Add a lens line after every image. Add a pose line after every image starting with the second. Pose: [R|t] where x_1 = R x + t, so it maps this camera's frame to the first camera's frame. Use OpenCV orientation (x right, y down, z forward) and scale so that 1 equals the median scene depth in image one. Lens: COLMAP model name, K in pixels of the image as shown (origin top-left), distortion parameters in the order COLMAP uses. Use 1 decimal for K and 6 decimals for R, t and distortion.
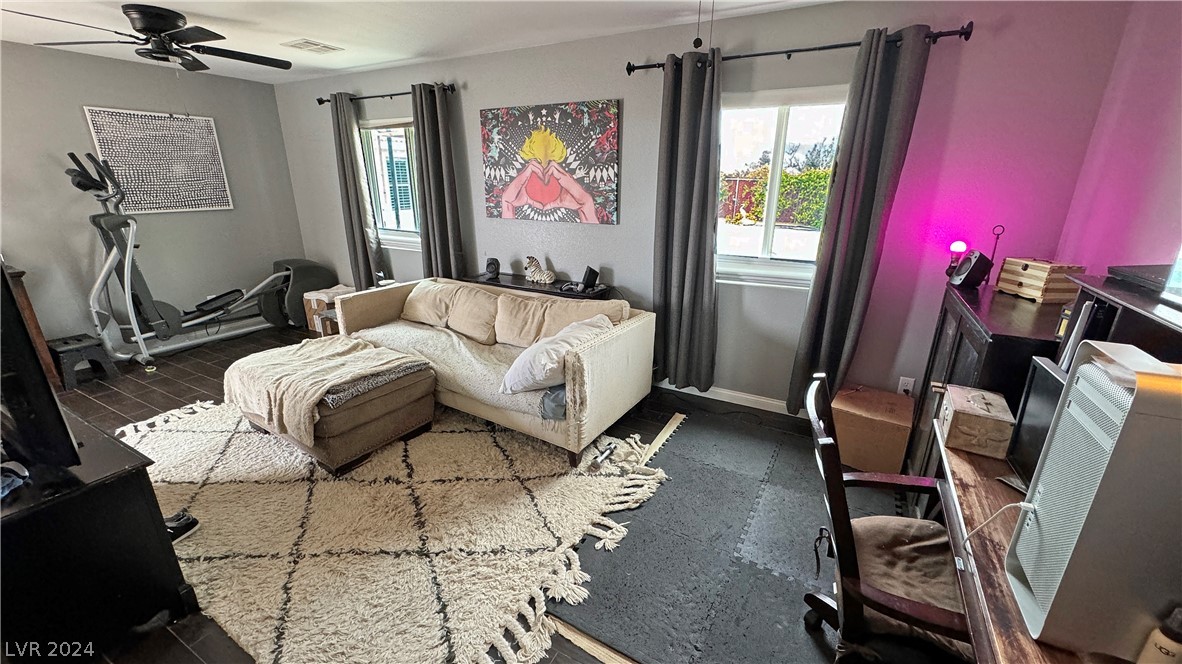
lens RADIAL K [[473.9, 0, 588.0], [0, 473.9, 330.4], [0, 0, 1]] dist [0.009020, 0.000182]
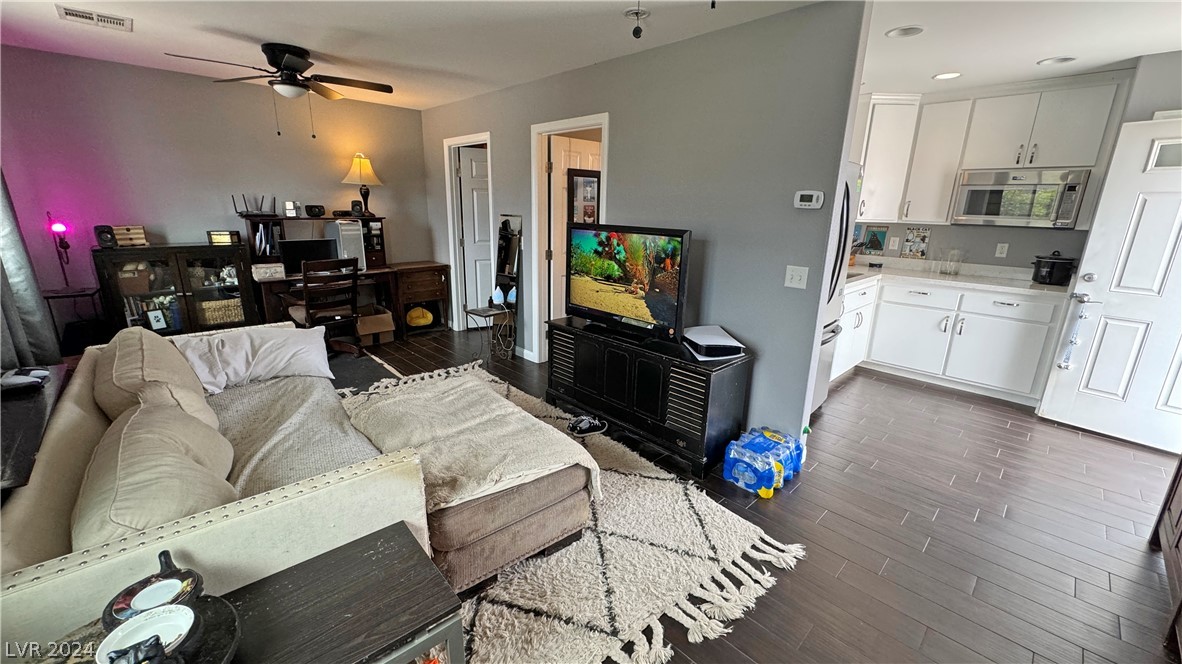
lens RADIAL K [[473.9, 0, 586.4], [0, 473.9, 327.1], [0, 0, 1]] dist [0.009020, 0.000182]
pose [[-0.954511, -0.094550, 0.282786, -0.752488], [0.077034, 0.838000, 0.540205, -0.374846], [-0.288051, 0.537416, -0.792597, 1.182336]]
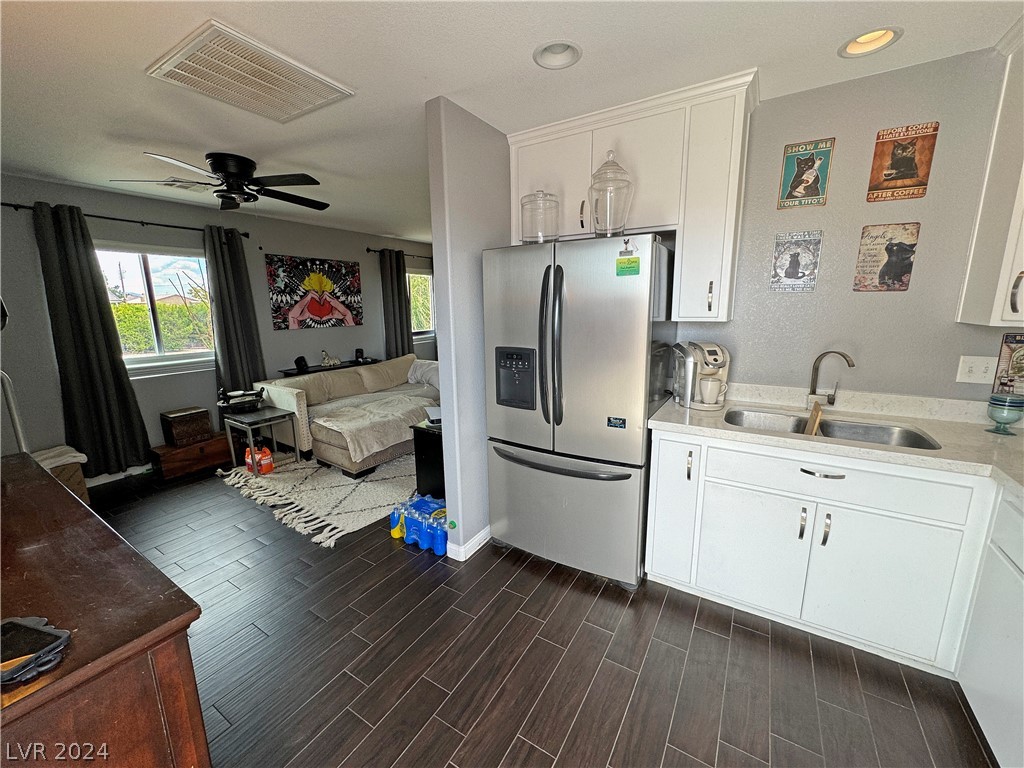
lens RADIAL K [[406.8, 0, 504.0], [0, 406.8, 383.8], [0, 0, 1]] dist [-0.008949, -0.000188]
pose [[0.066092, -0.190005, 0.979556, -1.469179], [0.332499, 0.929789, 0.157917, -0.072040], [-0.940785, 0.315264, 0.124628, 0.334311]]
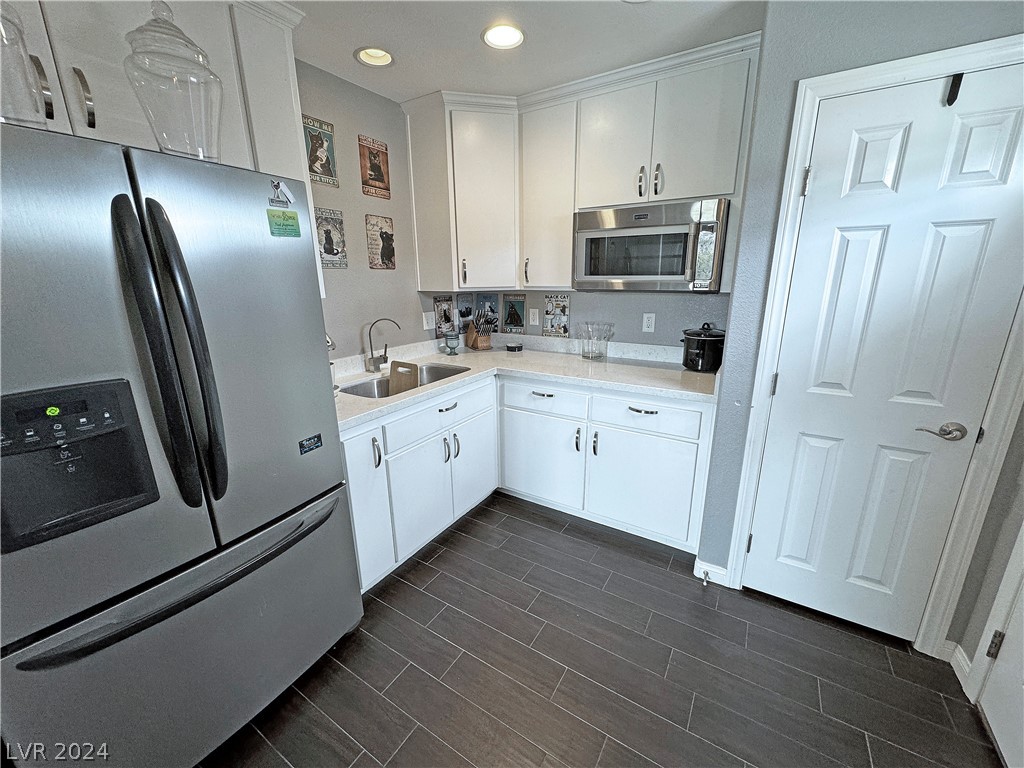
lens RADIAL K [[406.8, 0, 512.7], [0, 406.8, 383.7], [0, 0, 1]] dist [-0.008949, -0.000188]
pose [[-0.998498, -0.003154, 0.054698, -1.158314], [0.027704, 0.832237, 0.553728, -0.147726], [-0.047268, 0.554412, -0.830899, 0.558471]]
